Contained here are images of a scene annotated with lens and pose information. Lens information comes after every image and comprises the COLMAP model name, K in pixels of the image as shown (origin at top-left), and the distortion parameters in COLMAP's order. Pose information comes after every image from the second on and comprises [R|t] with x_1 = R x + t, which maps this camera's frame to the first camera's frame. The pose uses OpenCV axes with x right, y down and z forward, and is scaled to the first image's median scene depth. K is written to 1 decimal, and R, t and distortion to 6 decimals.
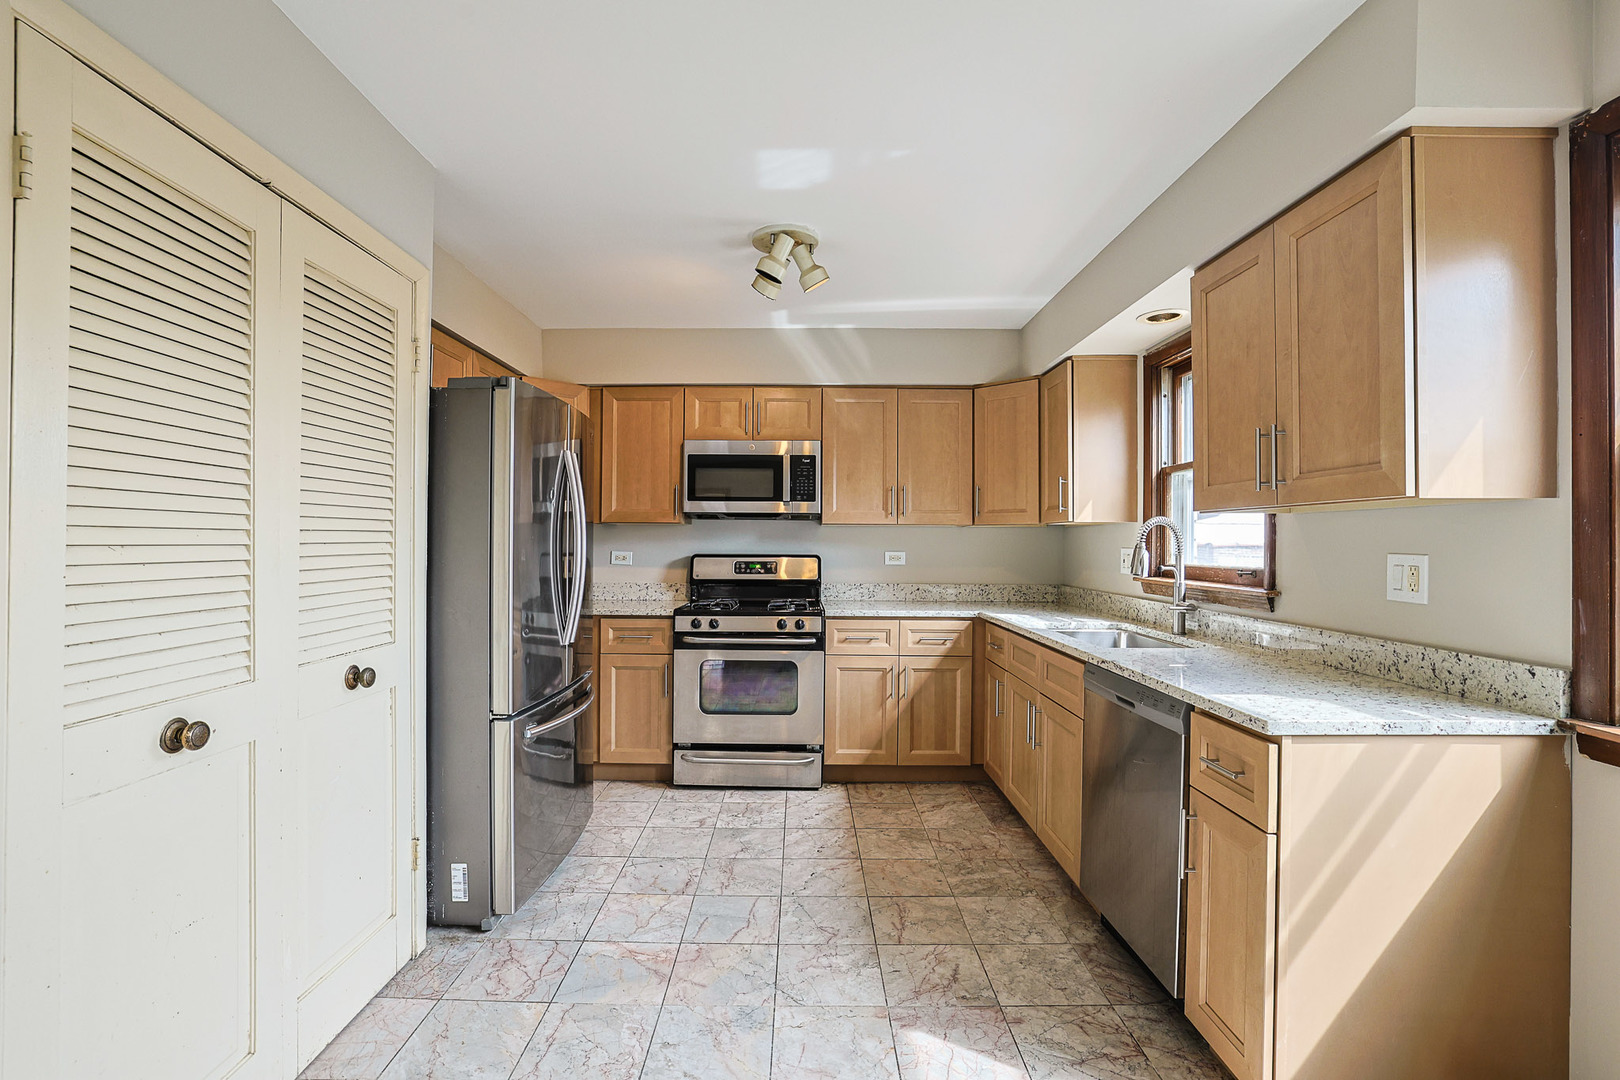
lens RADIAL K [[735.5, 0, 799.7], [0, 735.5, 537.8], [0, 0, 1]] dist [-0.049137, 0.018892]
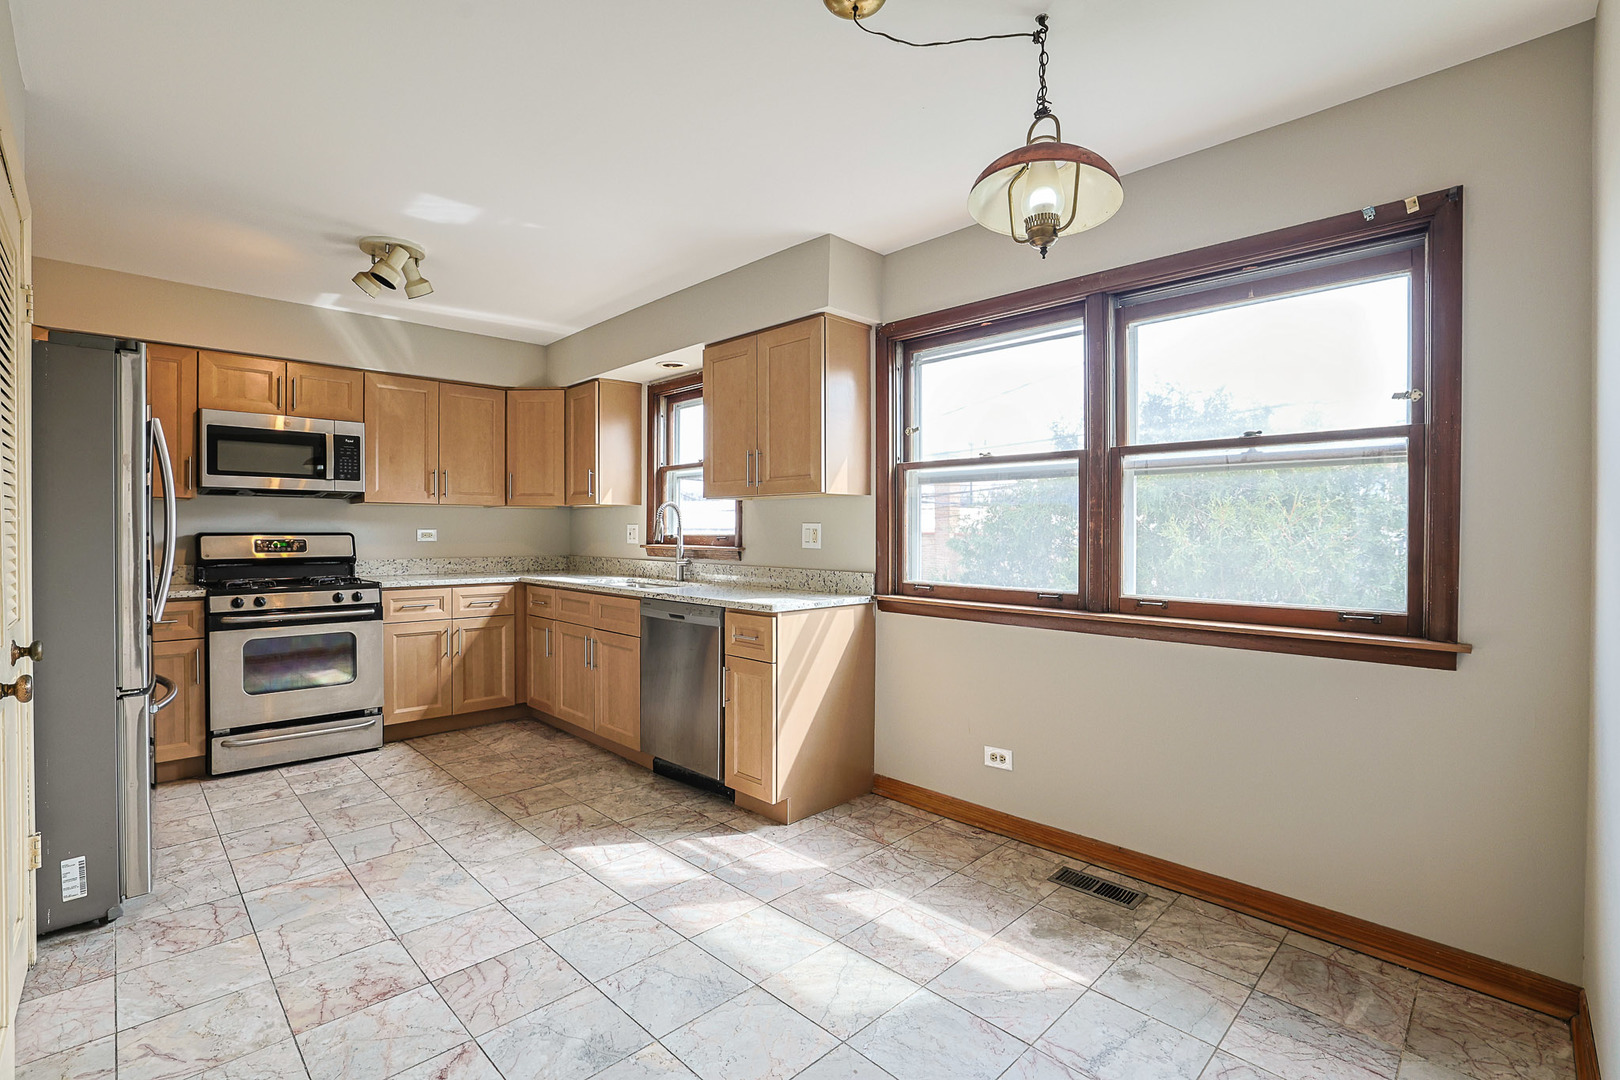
lens RADIAL K [[735.5, 0, 799.7], [0, 735.5, 537.8], [0, 0, 1]] dist [-0.049137, 0.018892]
pose [[0.713078, -0.011786, 0.700986, -0.327002], [-0.000917, 0.999842, 0.017744, 0.016697], [-0.701085, -0.013296, 0.712954, -0.221685]]
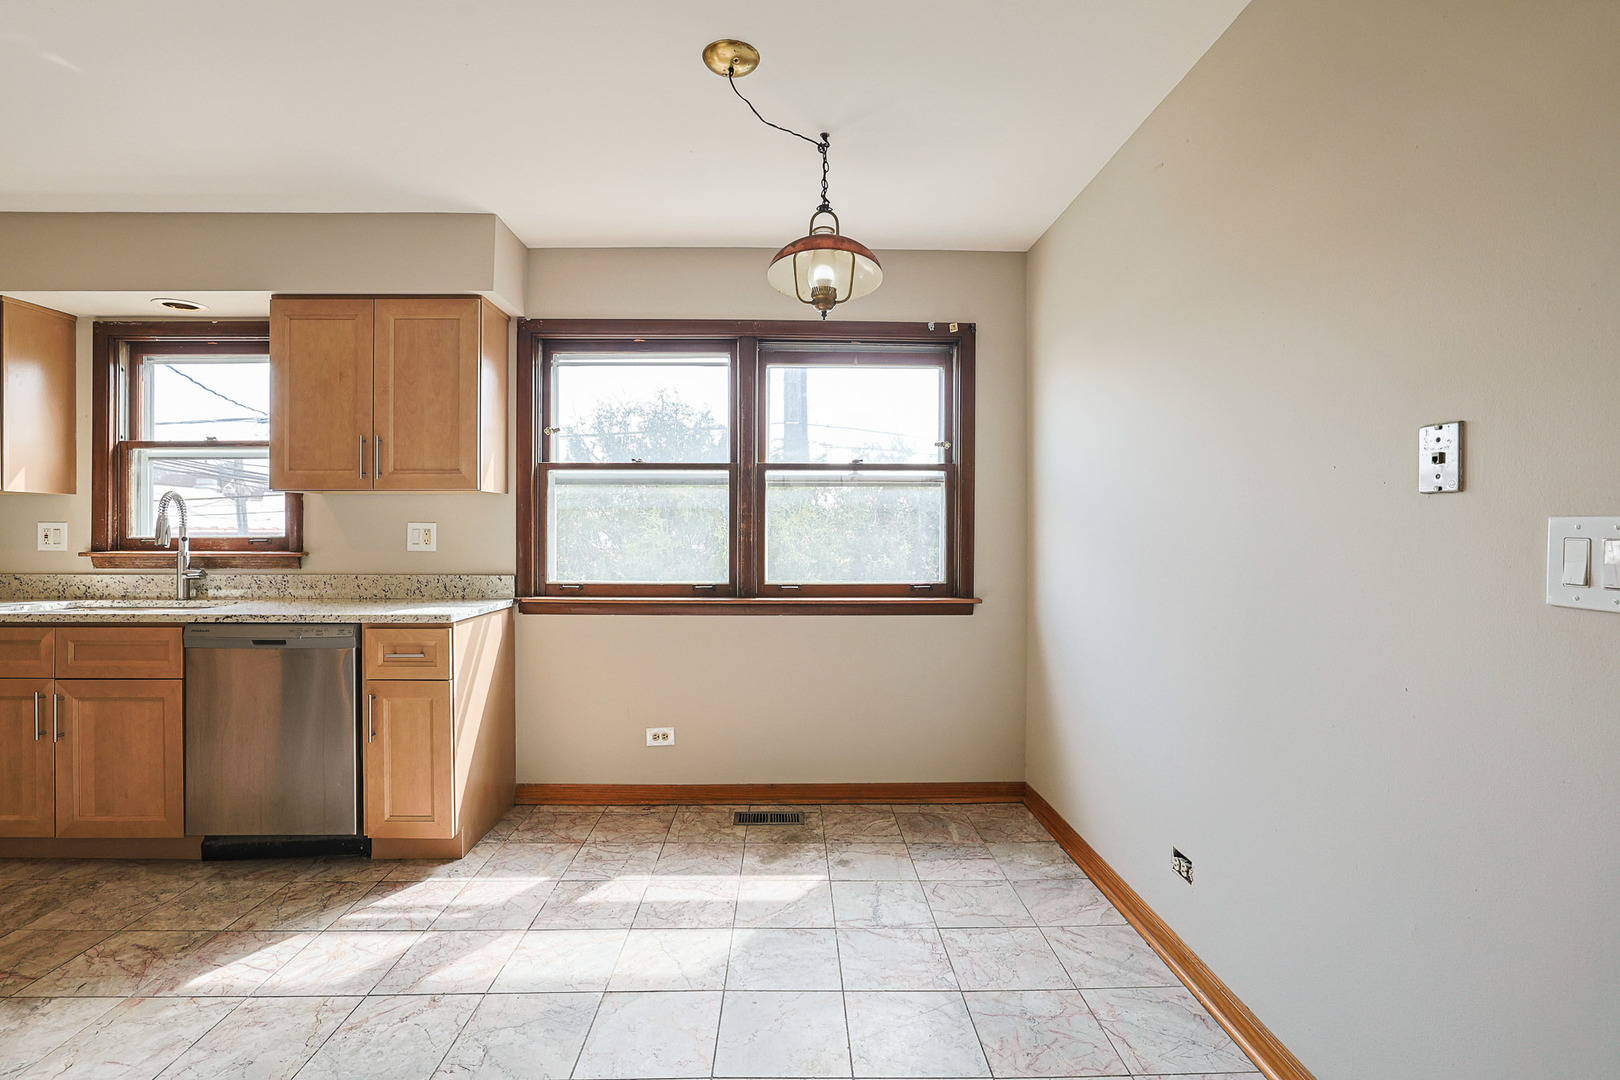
lens RADIAL K [[735.8, 0, 805.3], [0, 735.8, 532.1], [0, 0, 1]] dist [-0.048075, 0.018830]
pose [[-0.026744, -0.007579, 0.999614, -0.533318], [-0.004917, 0.999960, 0.007450, 0.017327], [-0.999630, -0.004715, -0.026780, 0.089672]]
